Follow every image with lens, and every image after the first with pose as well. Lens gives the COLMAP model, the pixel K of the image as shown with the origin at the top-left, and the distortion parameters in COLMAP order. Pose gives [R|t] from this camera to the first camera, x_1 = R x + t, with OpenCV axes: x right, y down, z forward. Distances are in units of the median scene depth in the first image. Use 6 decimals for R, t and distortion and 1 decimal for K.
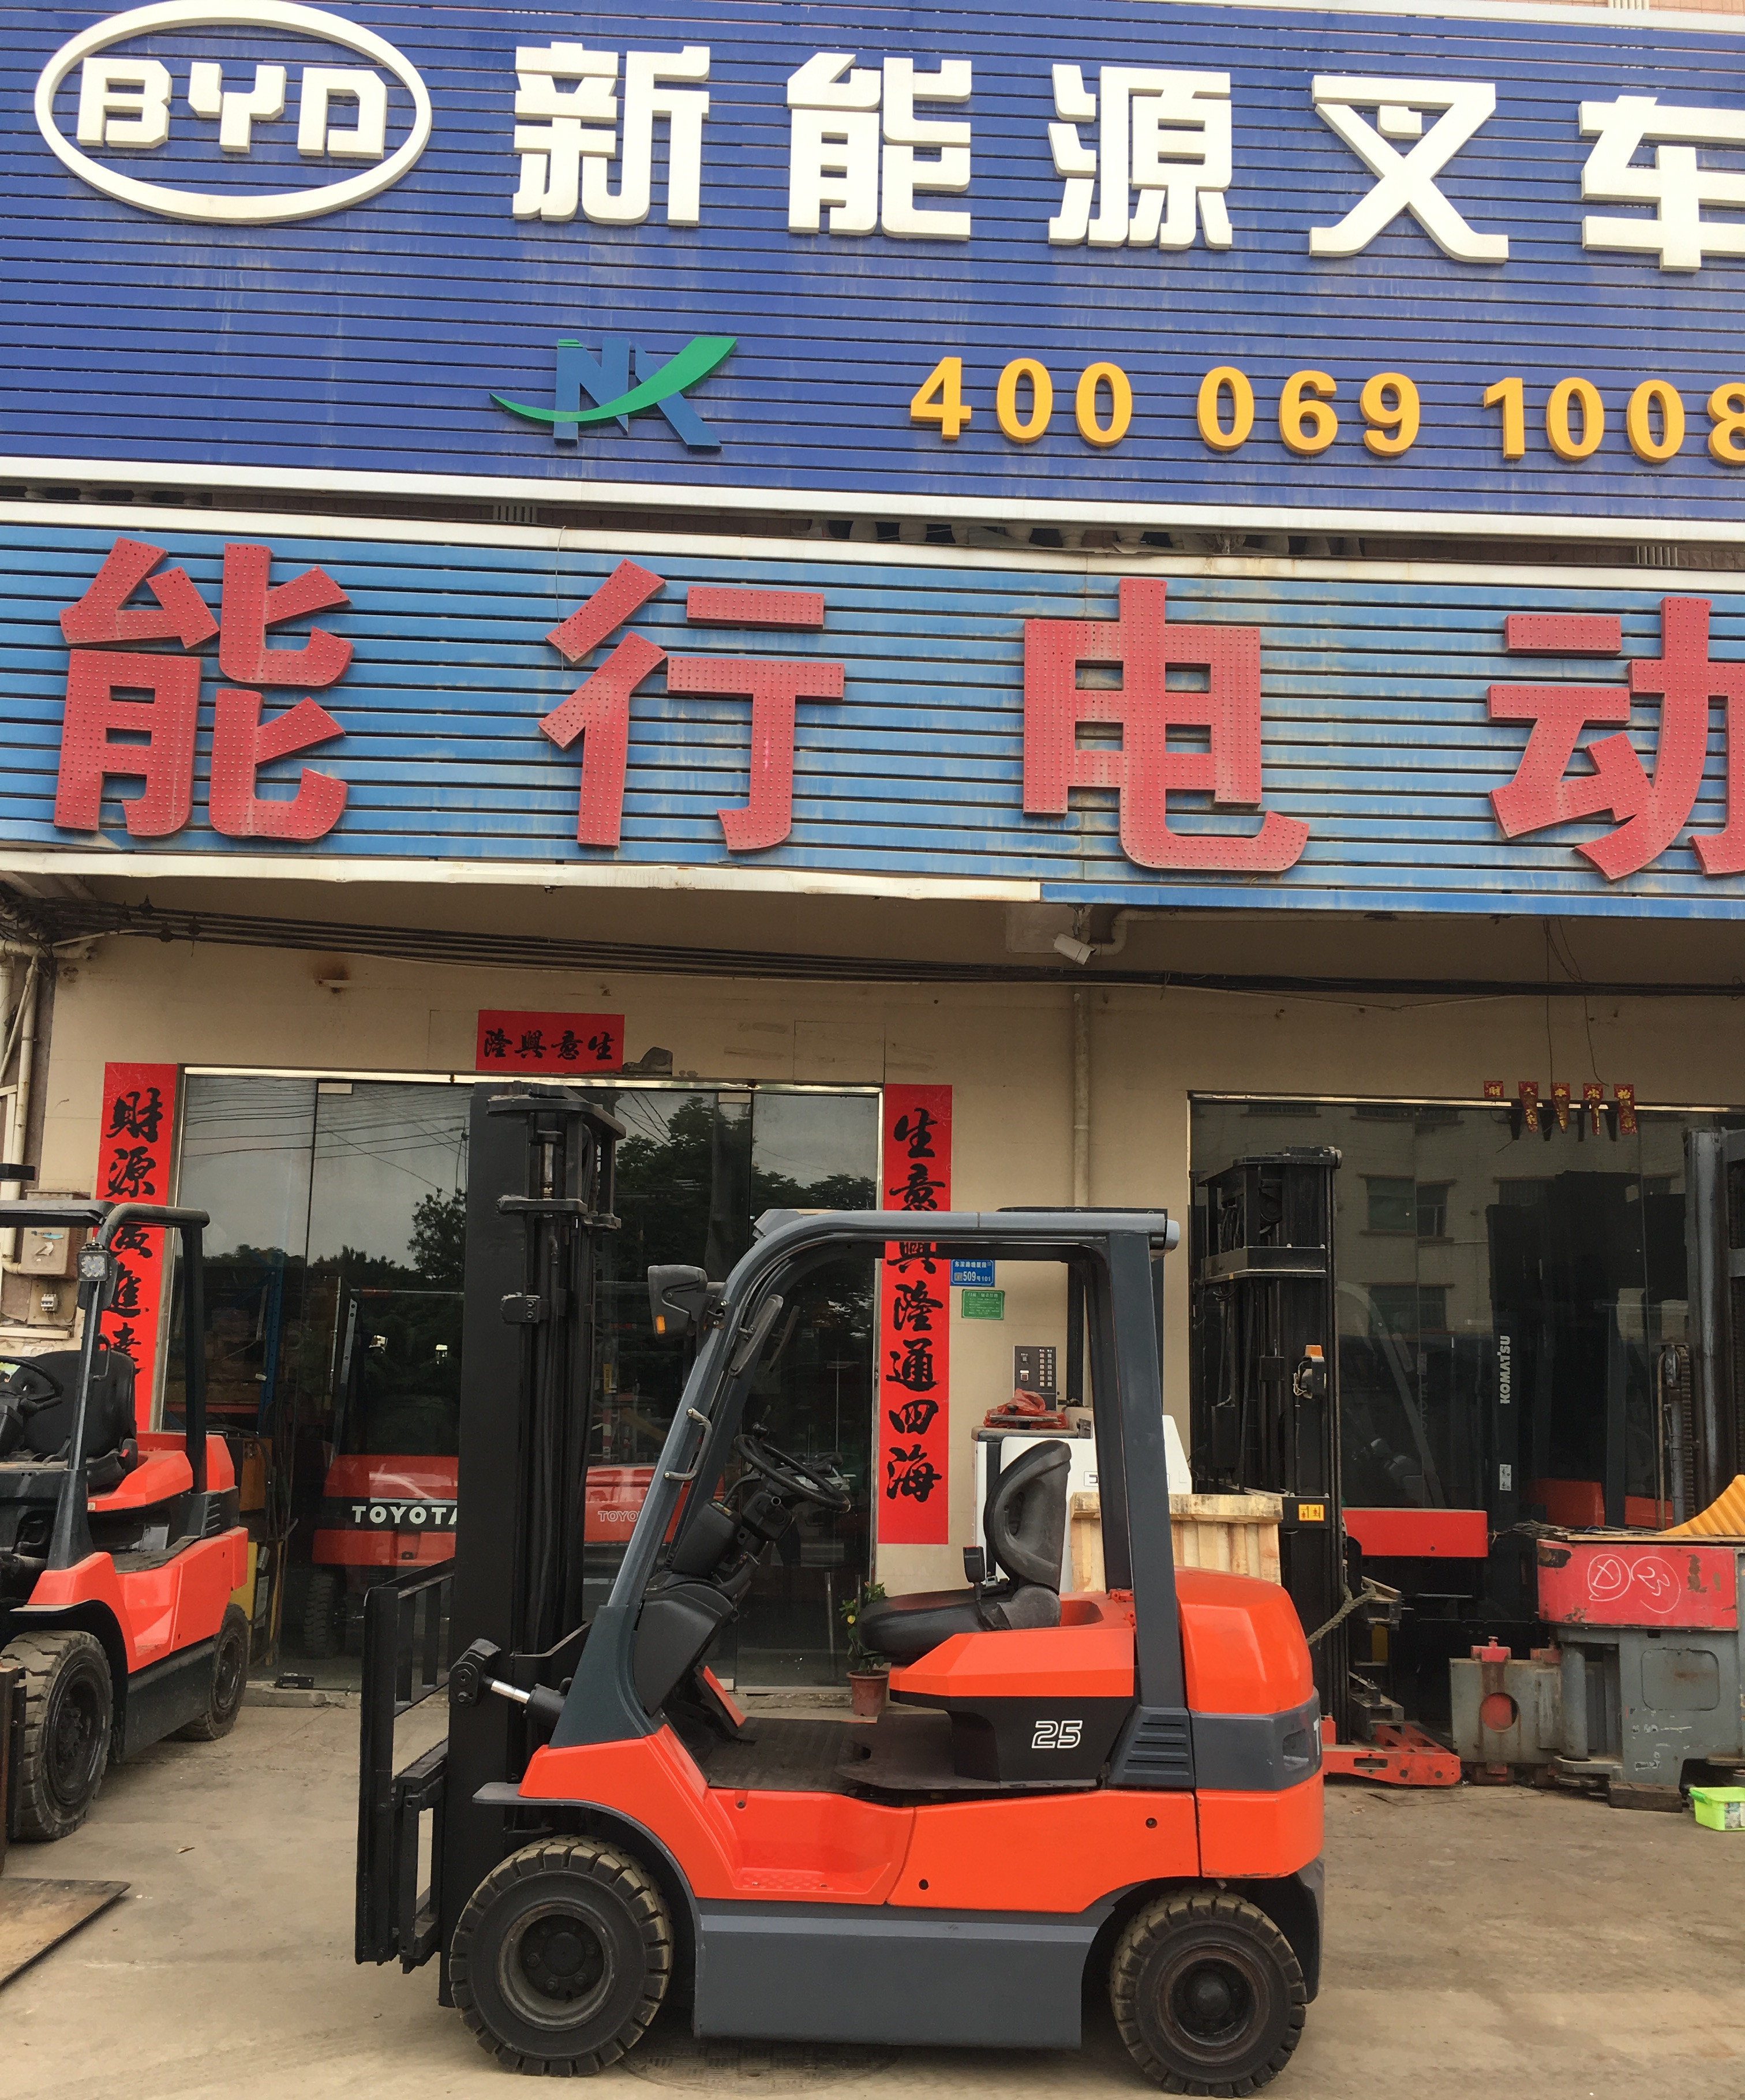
lens RADIAL K [[2163.7, 0, 872.5], [0, 2163.7, 1050.0], [0, 0, 1]] dist [-0.005567, -0.001660]
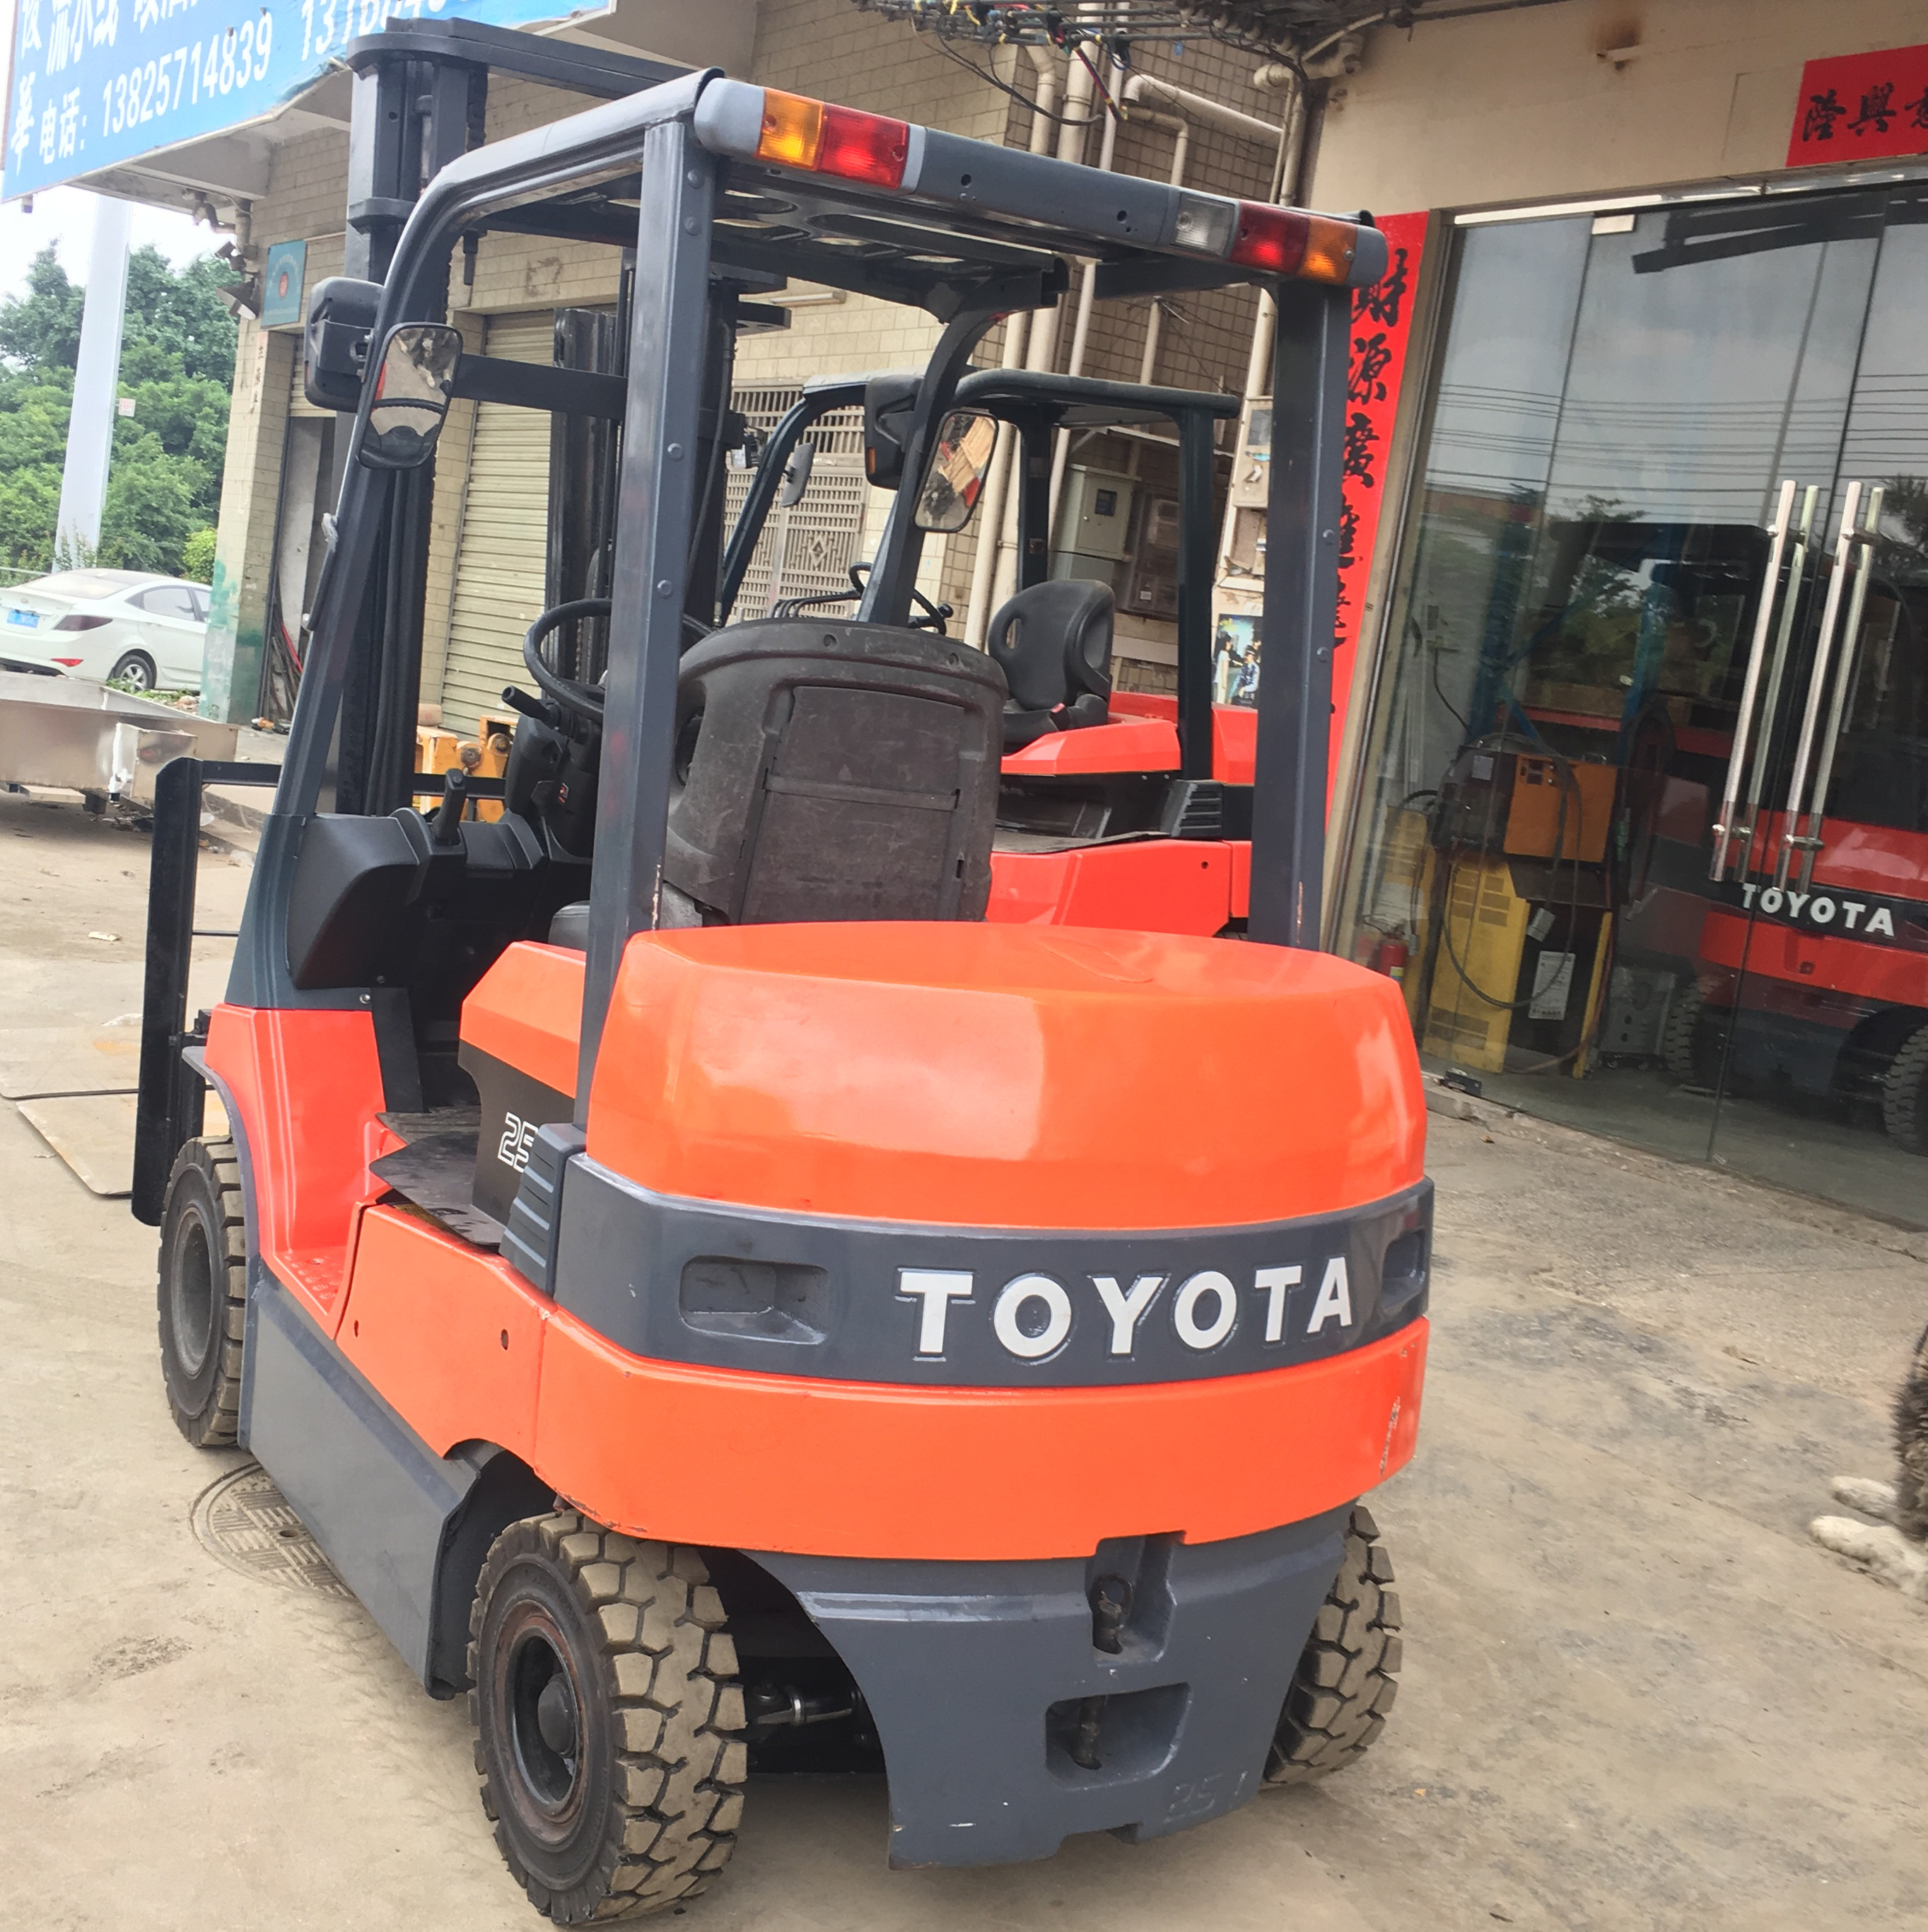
lens RADIAL K [[2478.6, 0, 964.0], [0, 2478.6, 966.0], [0, 0, 1]] dist [0.104350, -0.120669]
pose [[0.529147, 0.145928, -0.835888, 0.317832], [0.015751, 0.983242, 0.181624, 0.097789], [0.848384, -0.109272, 0.517981, 0.417538]]
